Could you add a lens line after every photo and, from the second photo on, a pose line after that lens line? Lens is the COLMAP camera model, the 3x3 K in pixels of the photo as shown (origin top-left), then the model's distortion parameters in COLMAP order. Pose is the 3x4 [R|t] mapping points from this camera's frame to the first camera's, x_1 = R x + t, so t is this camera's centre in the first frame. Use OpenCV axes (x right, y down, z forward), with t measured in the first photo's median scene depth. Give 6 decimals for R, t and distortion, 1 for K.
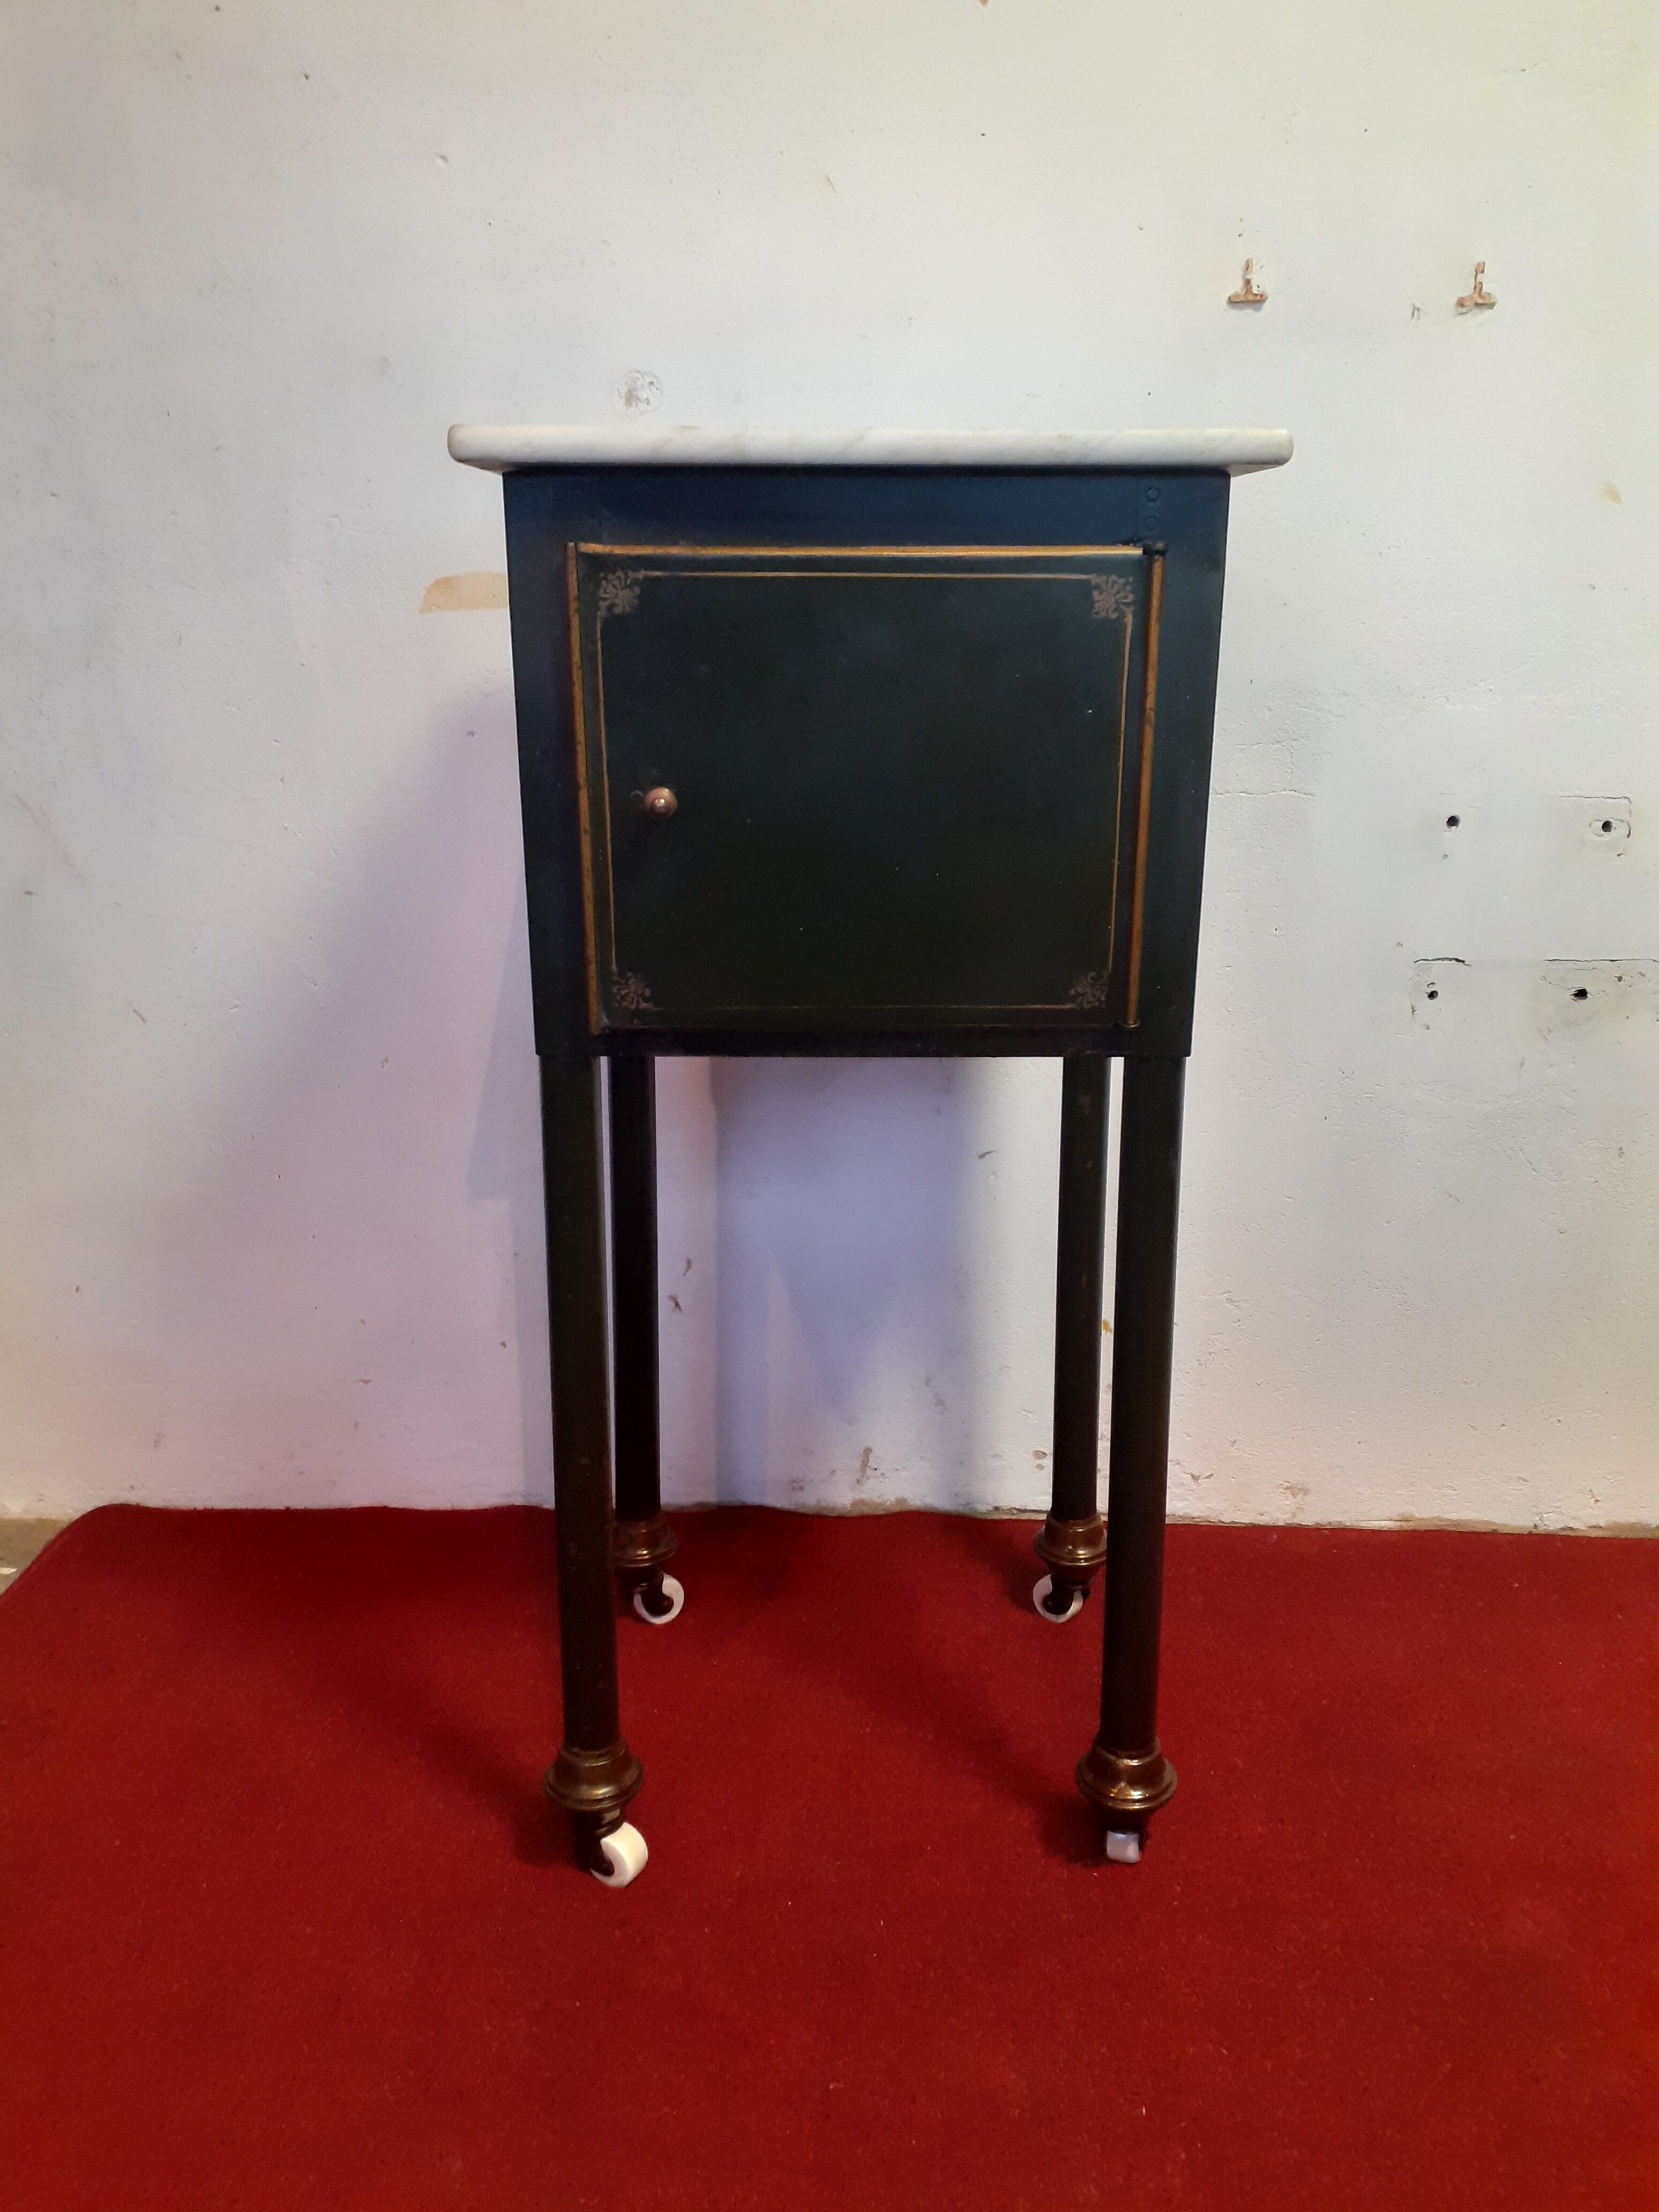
lens RADIAL K [[1758.2, 0, 833.5], [0, 1758.2, 1133.4], [0, 0, 1]] dist [0.031412, -0.050757]
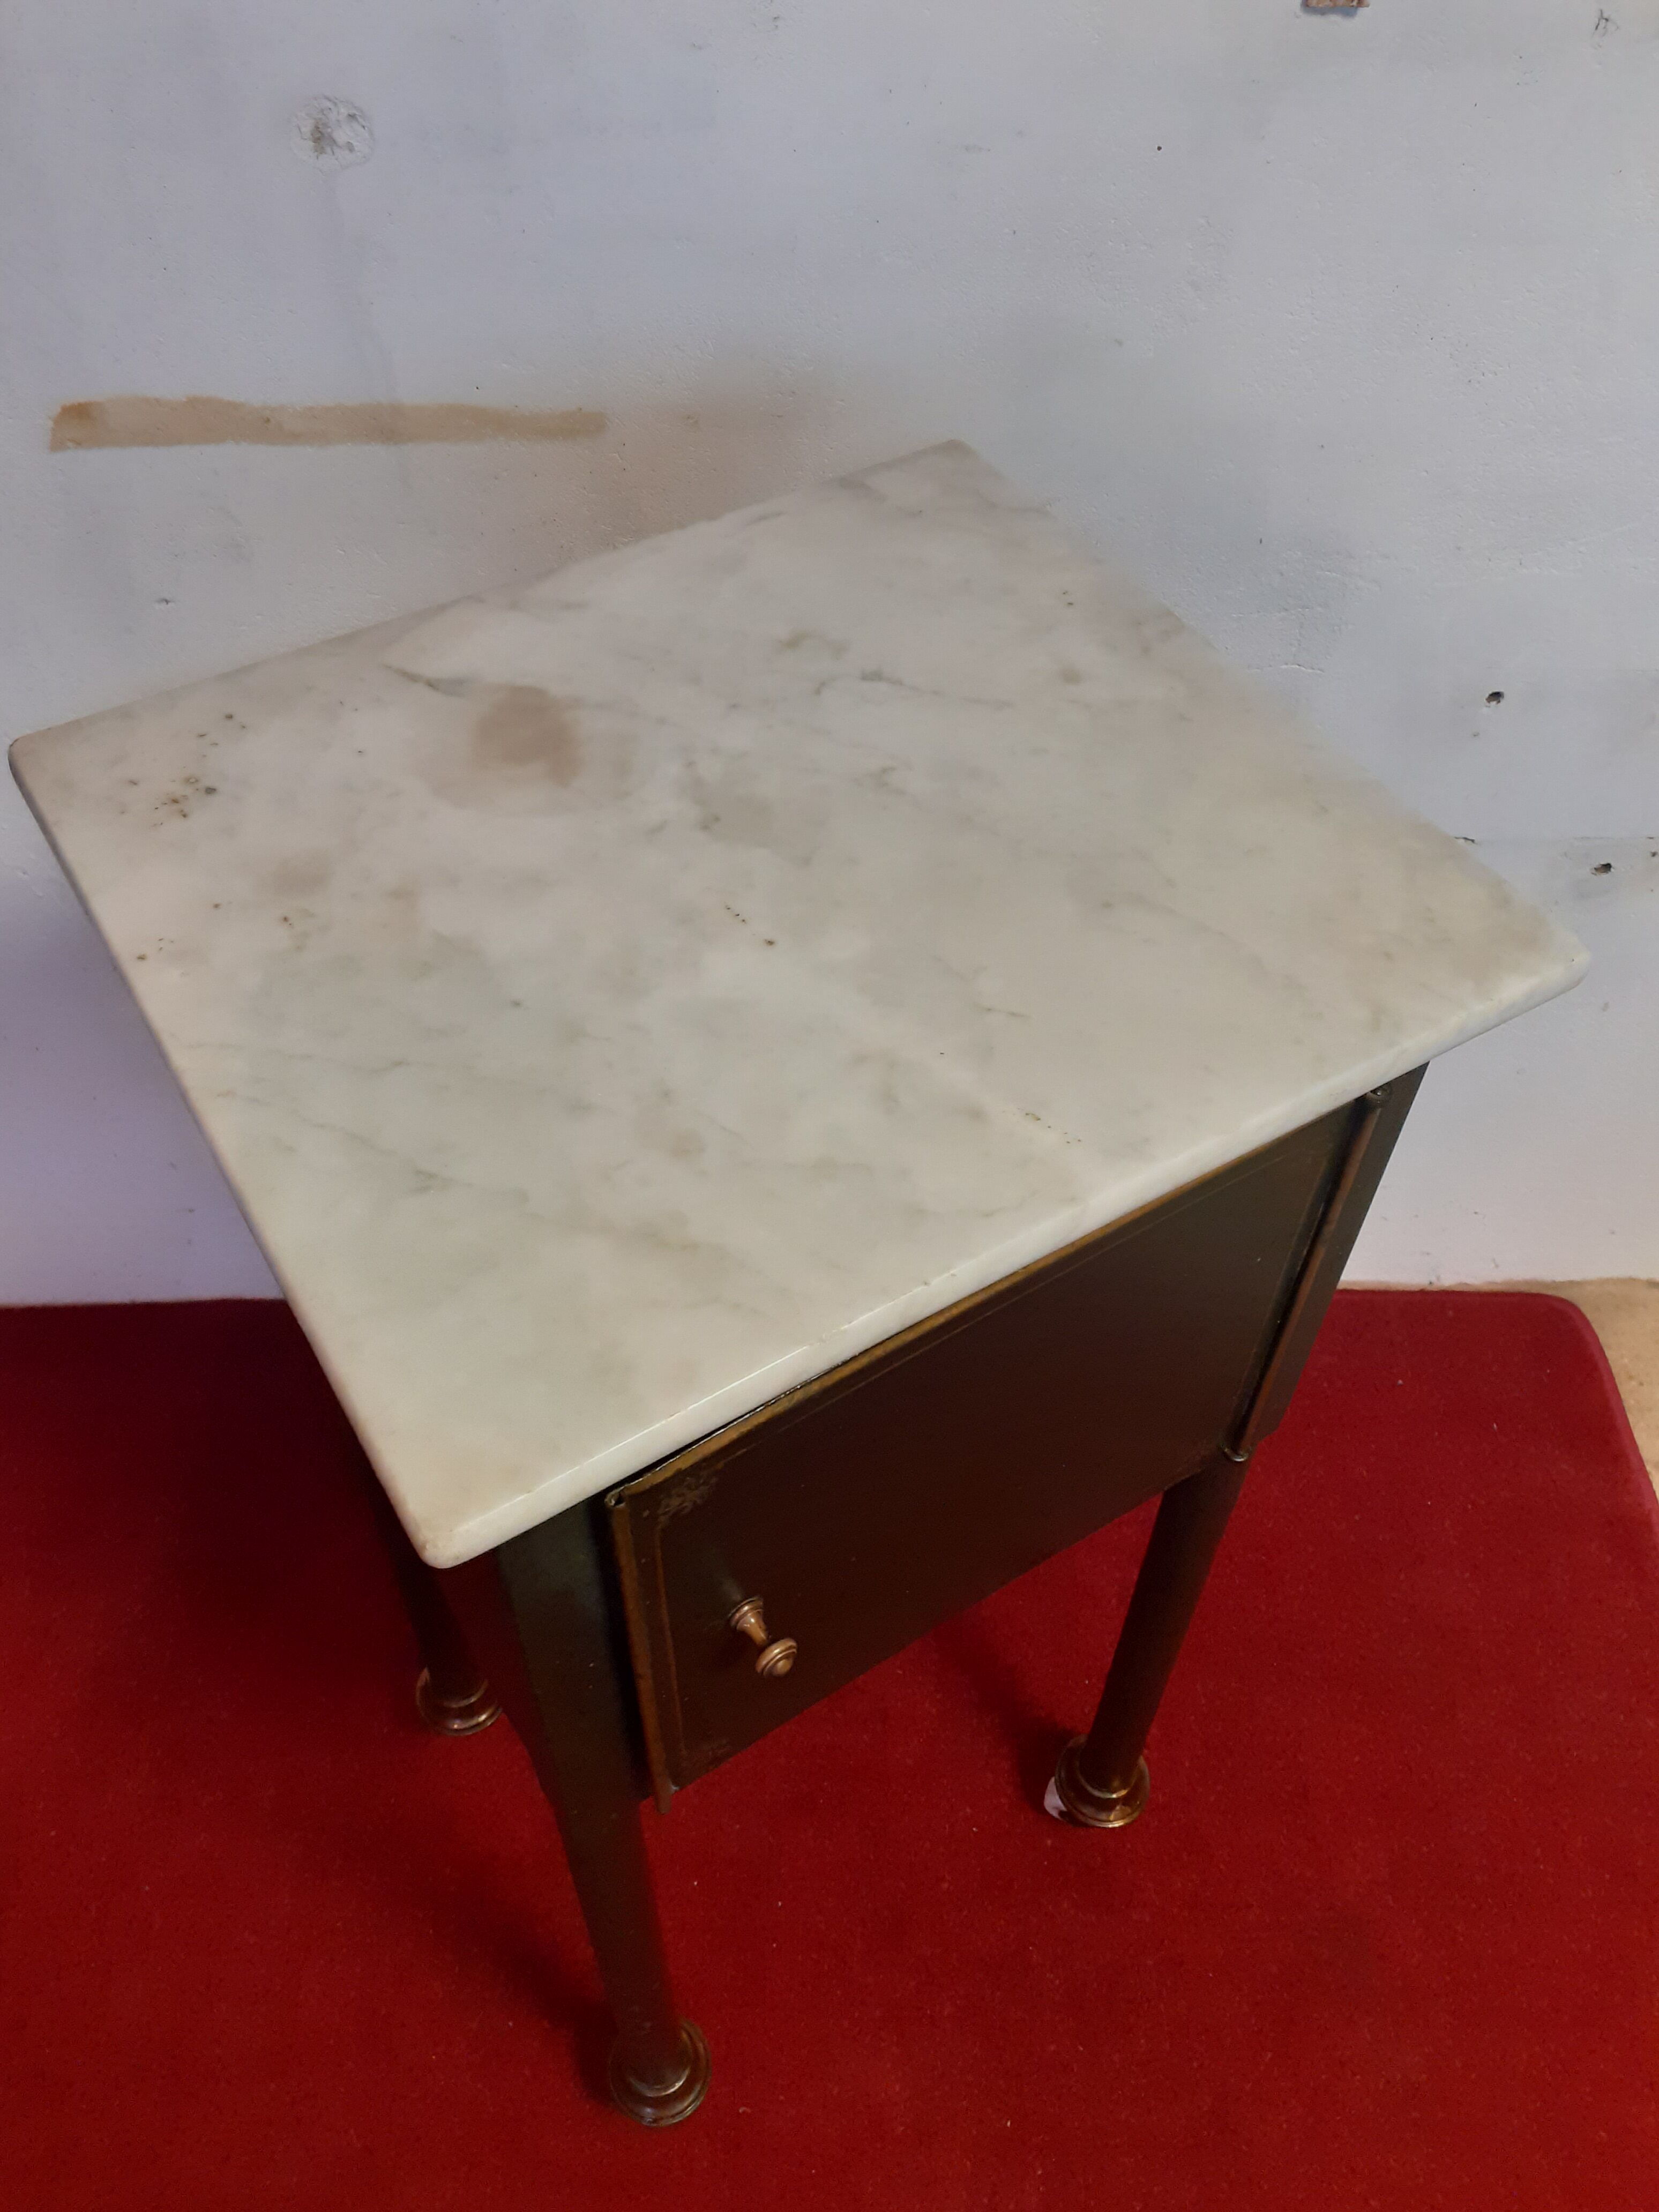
lens RADIAL K [[1804.1, 0, 822.5], [0, 1804.1, 1139.0], [0, 0, 1]] dist [0.013950, -0.037788]
pose [[0.997718, -0.040857, 0.053752, 0.010379], [0.003566, 0.826904, 0.562332, -0.468005], [-0.067423, -0.560857, 0.825163, 0.271197]]
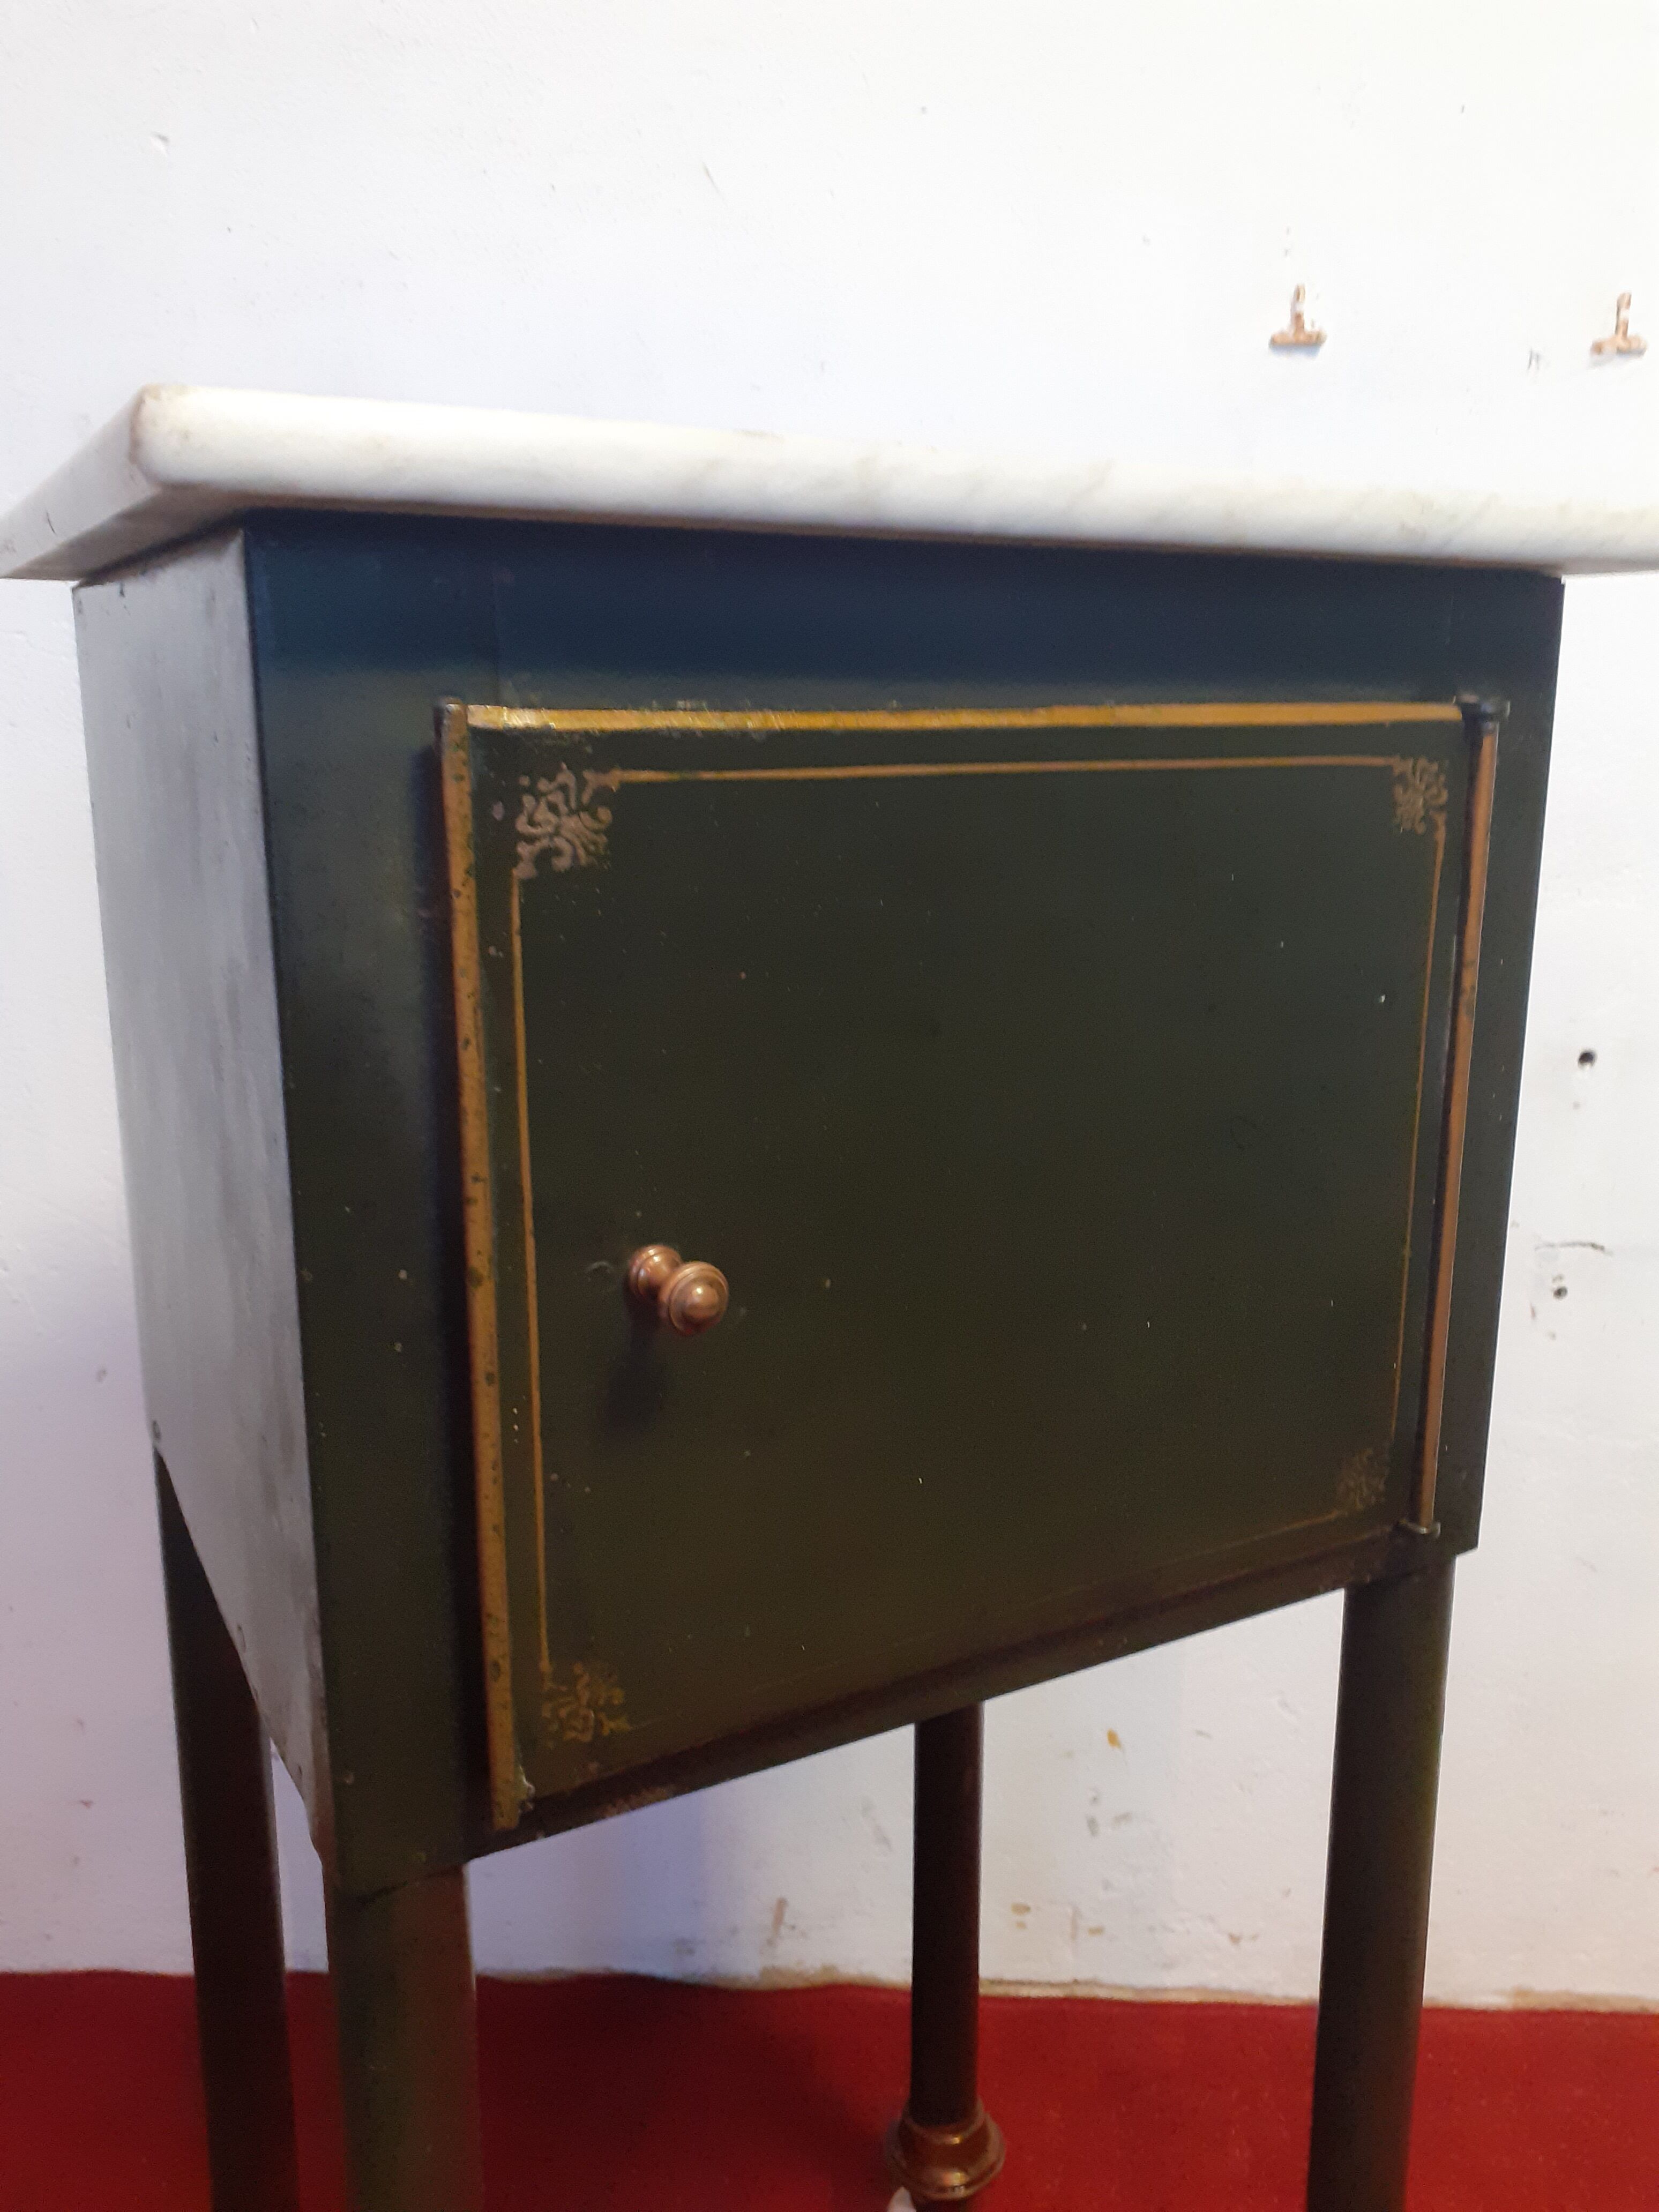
lens RADIAL K [[1807.7, 0, 829.5], [0, 1807.7, 1106.0], [0, 0, 1]] dist [0.004805, -0.050550]
pose [[0.999960, 0.000508, 0.008983, 0.037655], [0.000127, 0.997506, -0.070583, -0.107970], [-0.008996, 0.070581, 0.997465, 0.283785]]
